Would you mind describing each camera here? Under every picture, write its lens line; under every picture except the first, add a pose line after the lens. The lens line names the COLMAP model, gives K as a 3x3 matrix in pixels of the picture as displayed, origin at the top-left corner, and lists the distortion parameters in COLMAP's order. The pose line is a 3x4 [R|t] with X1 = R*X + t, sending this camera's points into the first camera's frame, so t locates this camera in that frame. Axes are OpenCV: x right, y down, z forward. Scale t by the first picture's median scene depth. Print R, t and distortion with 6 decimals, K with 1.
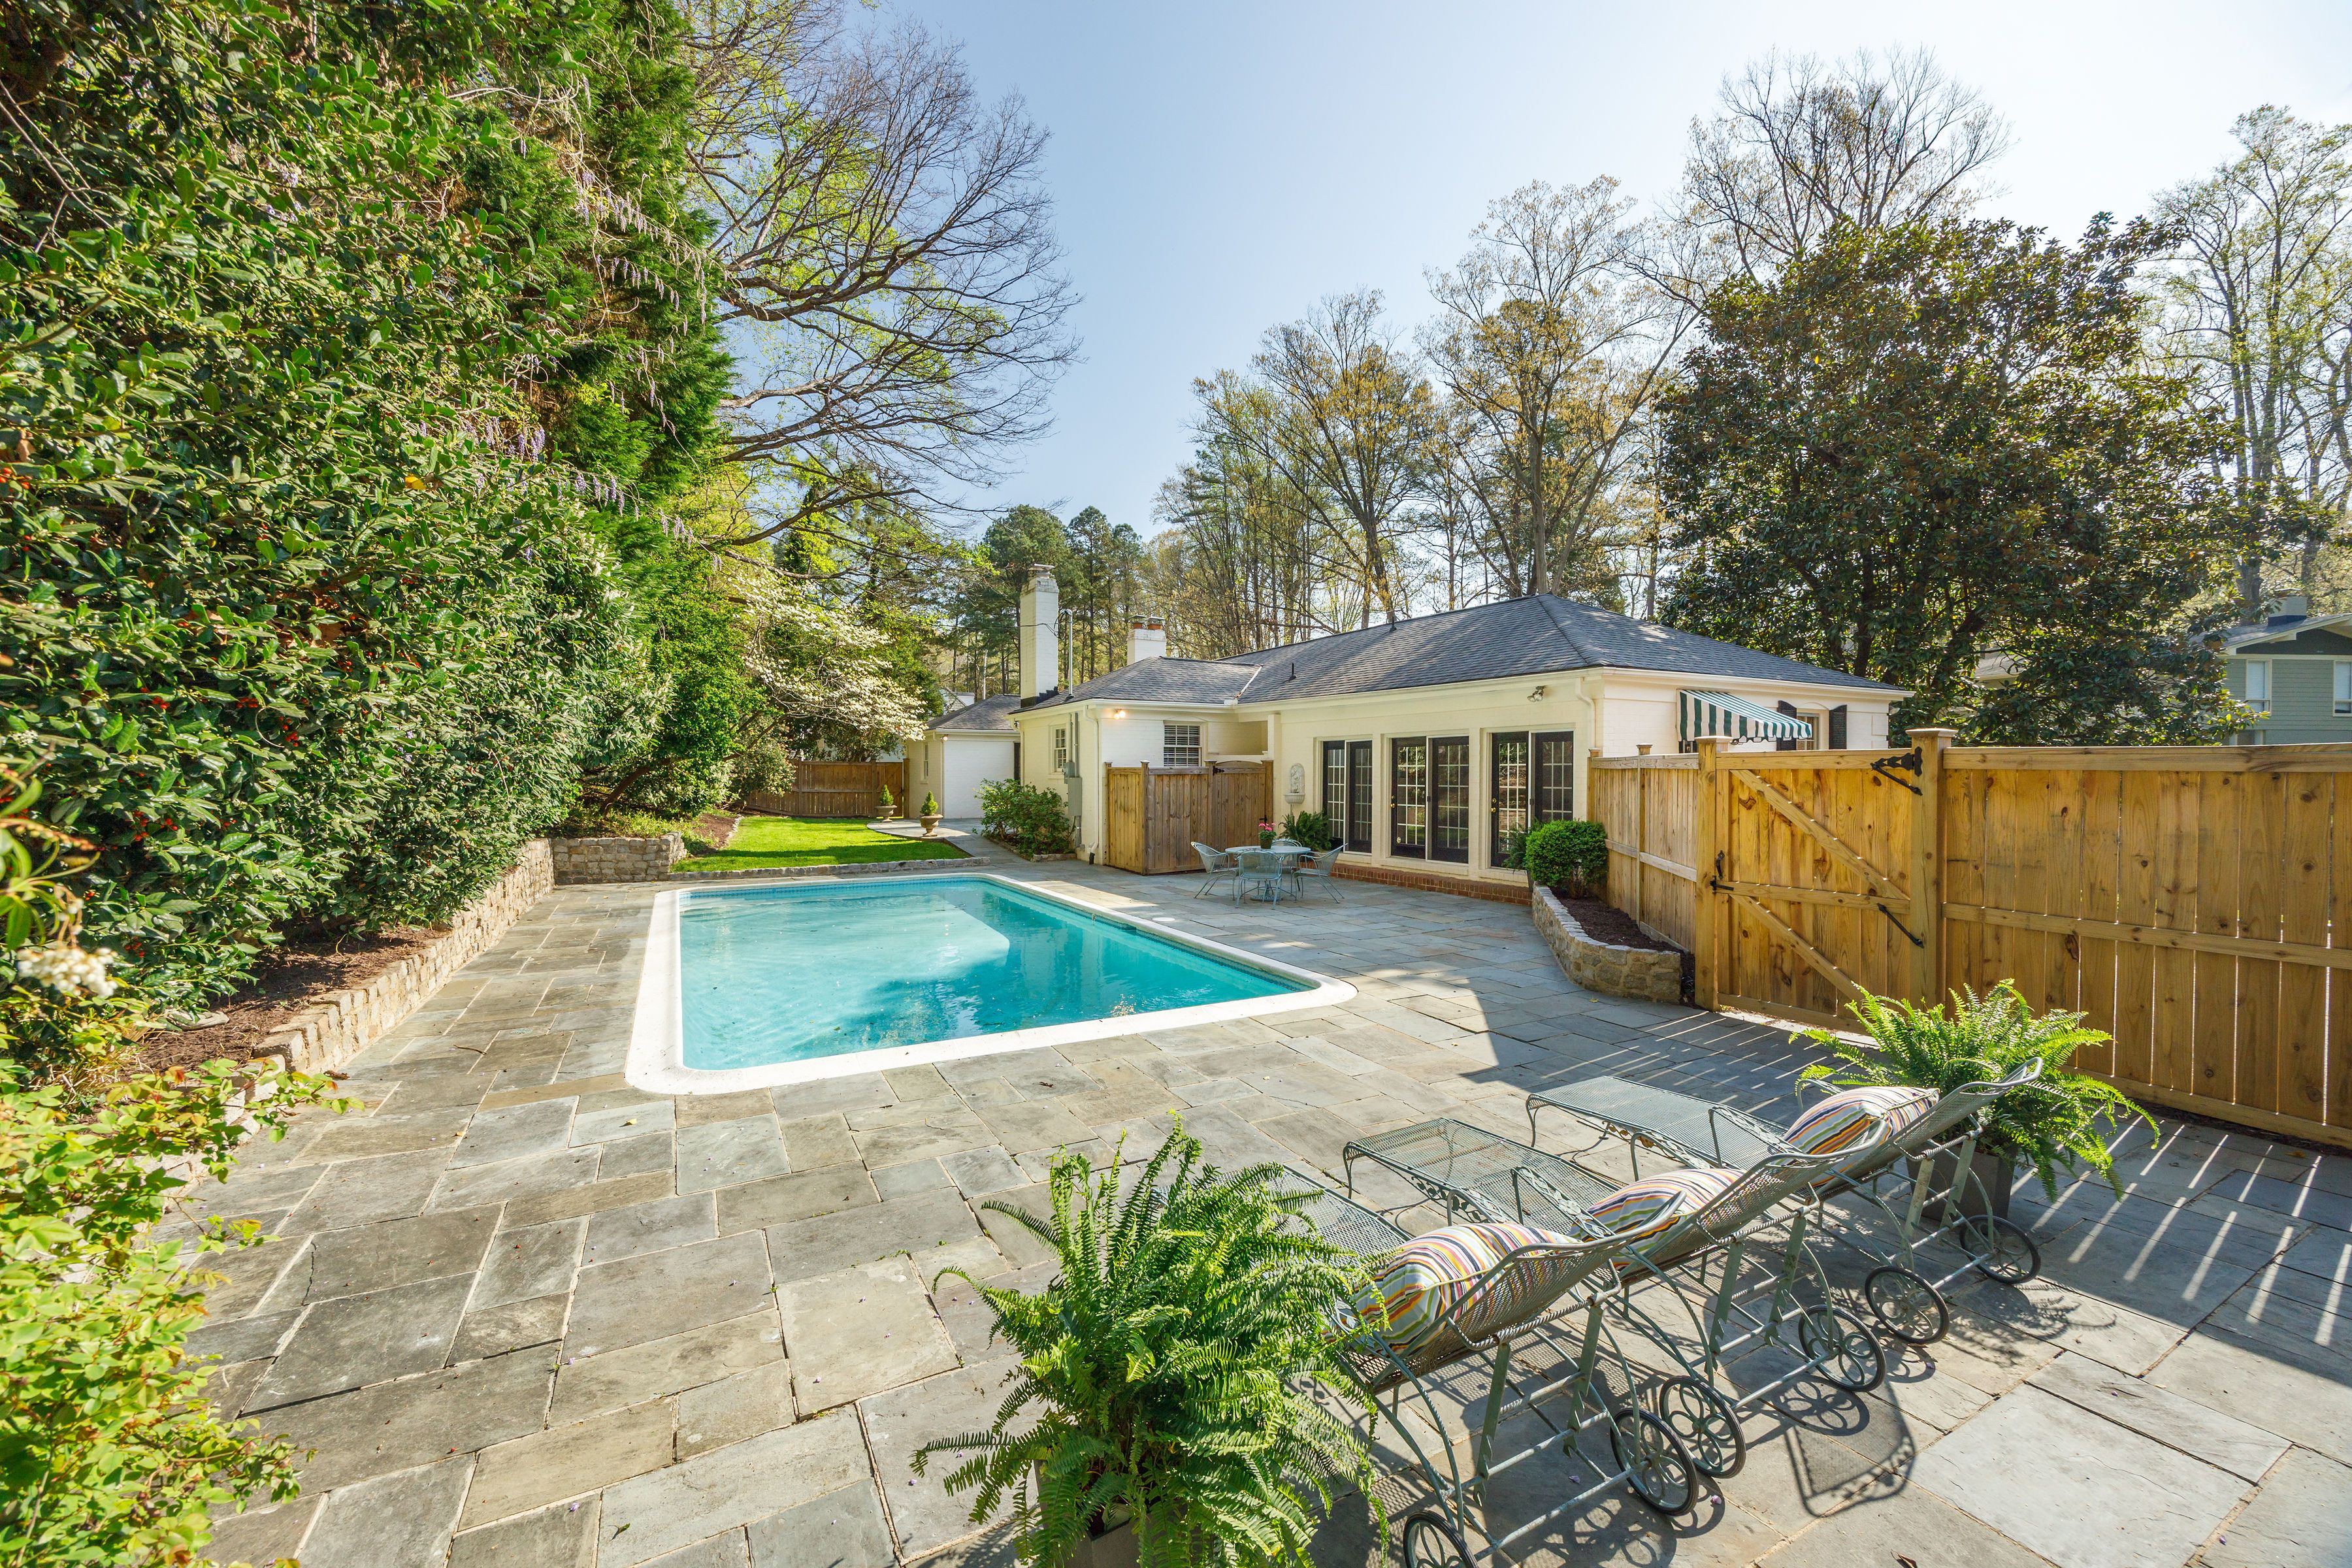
lens RADIAL K [[962.2, 0, 1179.5], [0, 962.2, 777.2], [0, 0, 1]] dist [-0.000639, -0.000238]
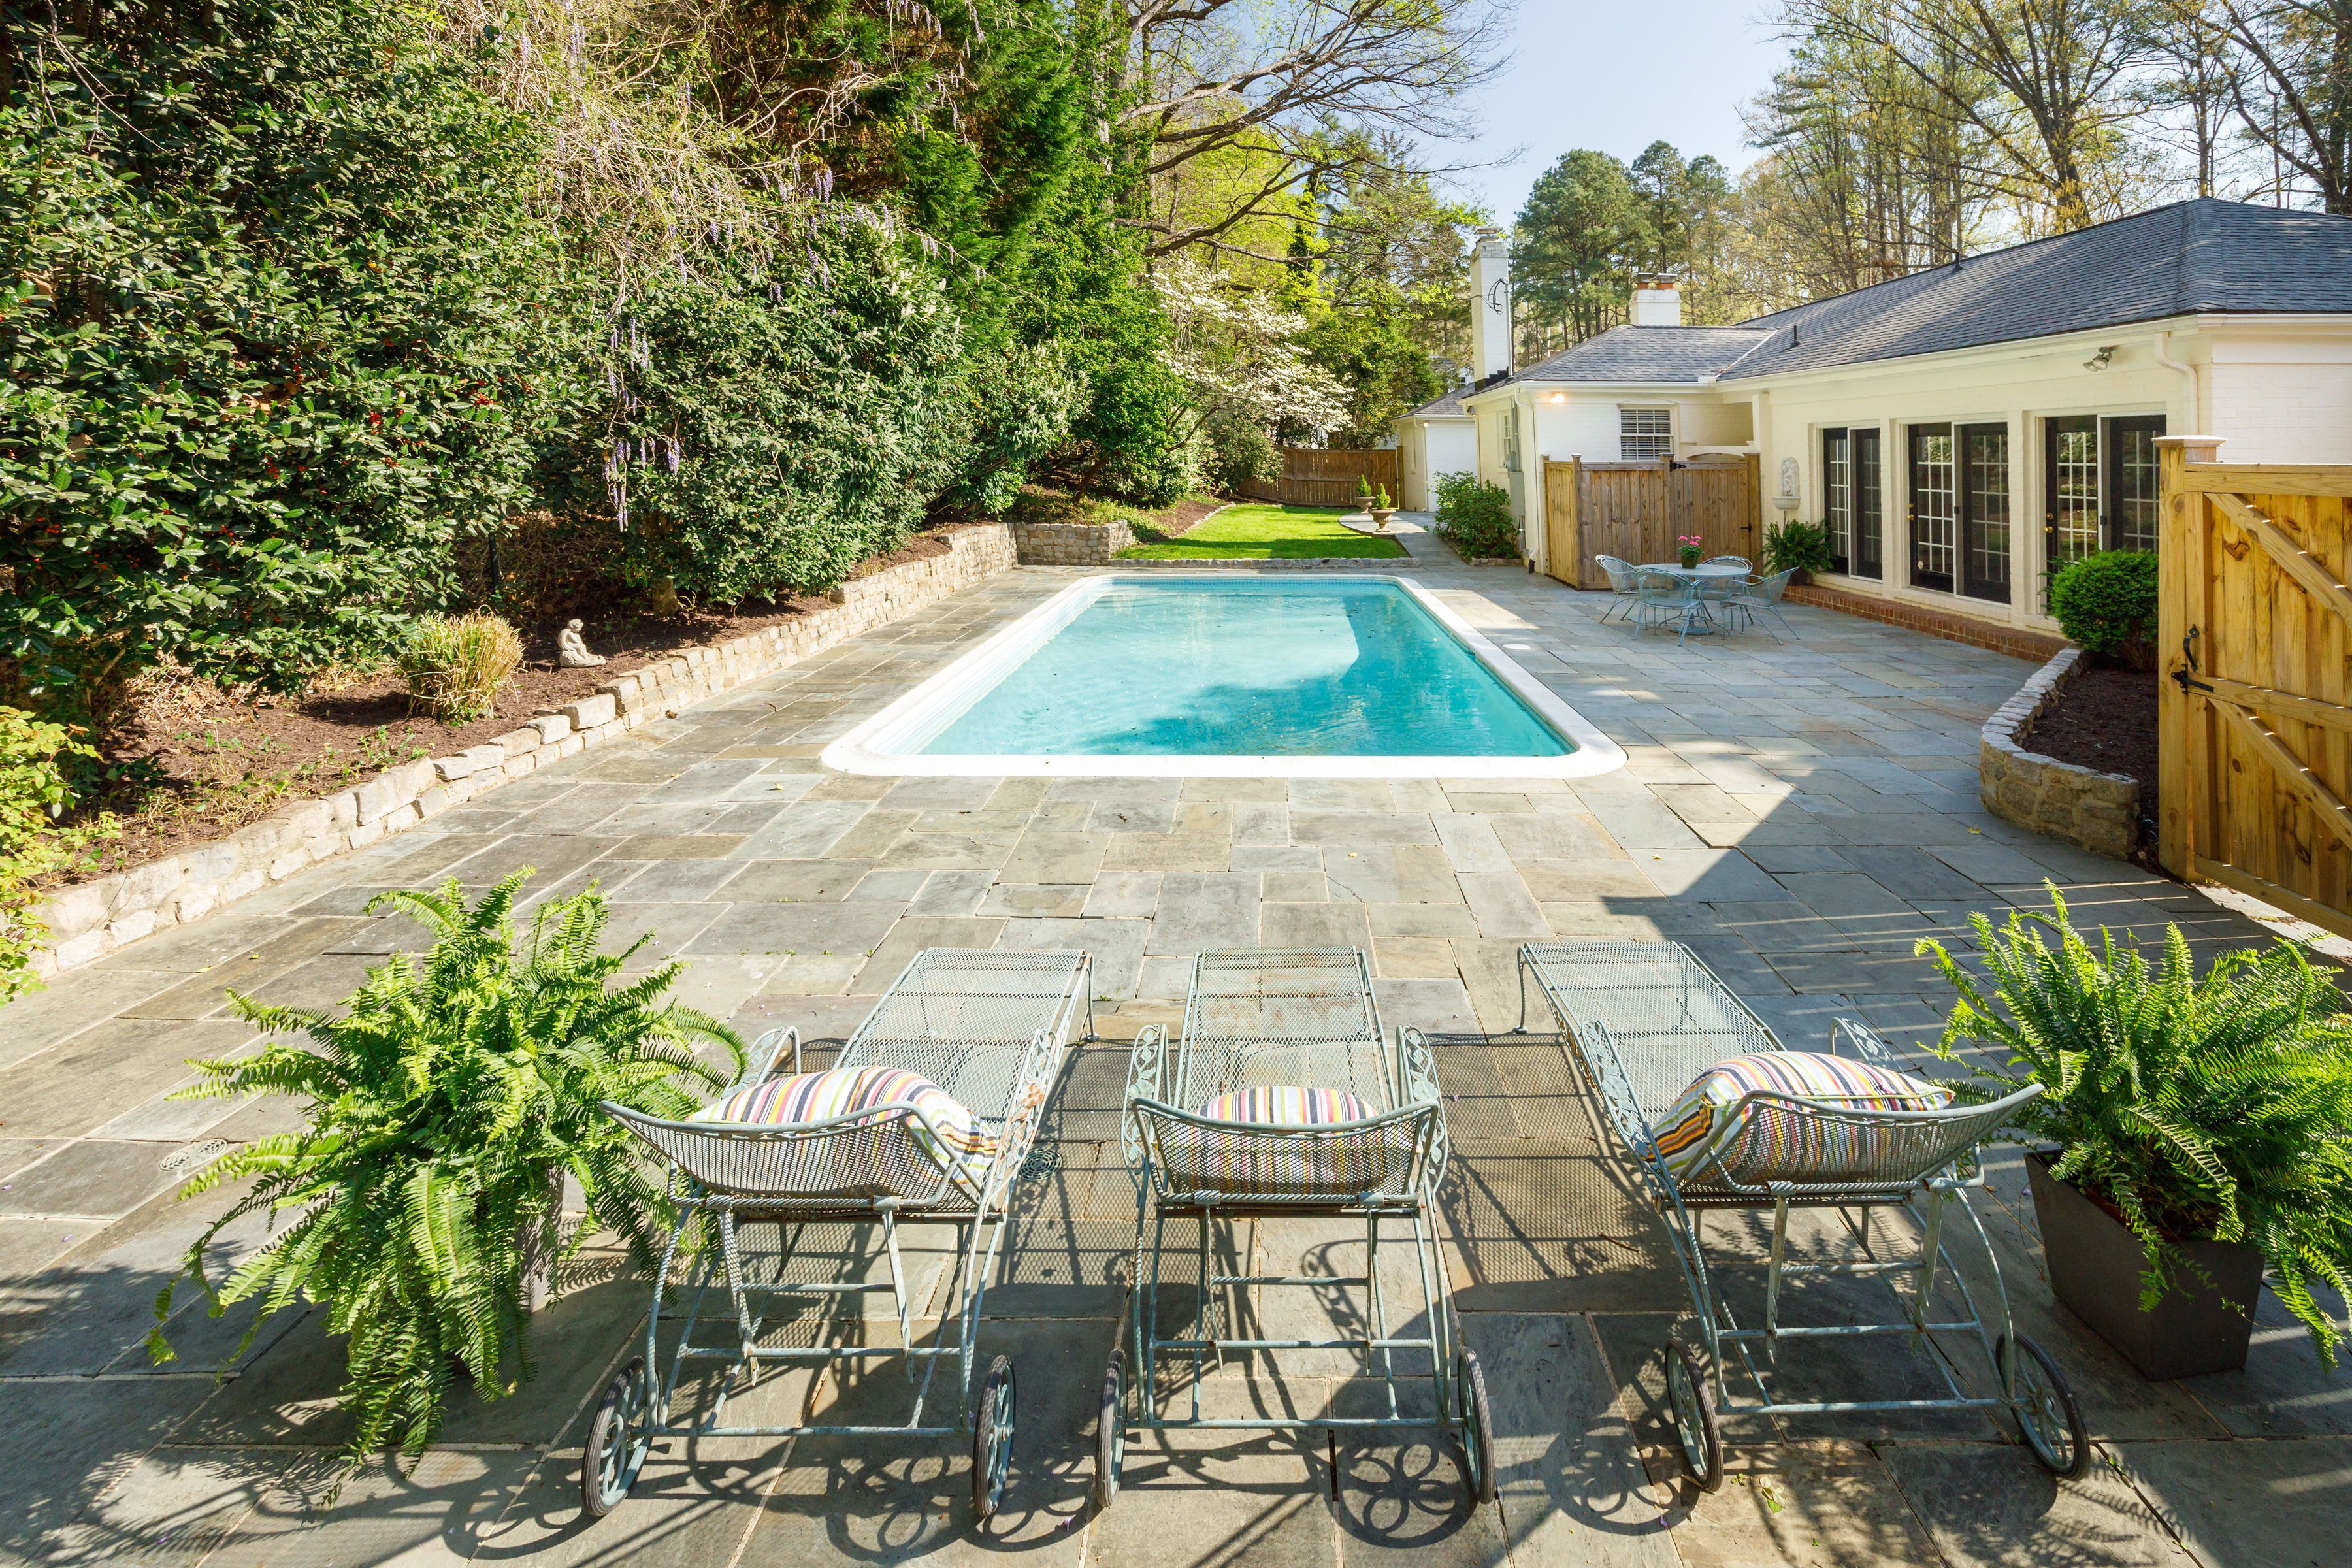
lens RADIAL K [[1042.6, 0, 1179.1], [0, 1042.6, 515.8], [0, 0, 1]] dist [-0.002173, -0.000117]
pose [[0.874377, 0.029449, -0.484353, 0.111517], [-0.005749, 0.998715, 0.050343, -0.007508], [0.485214, -0.041234, 0.873423, 0.041374]]
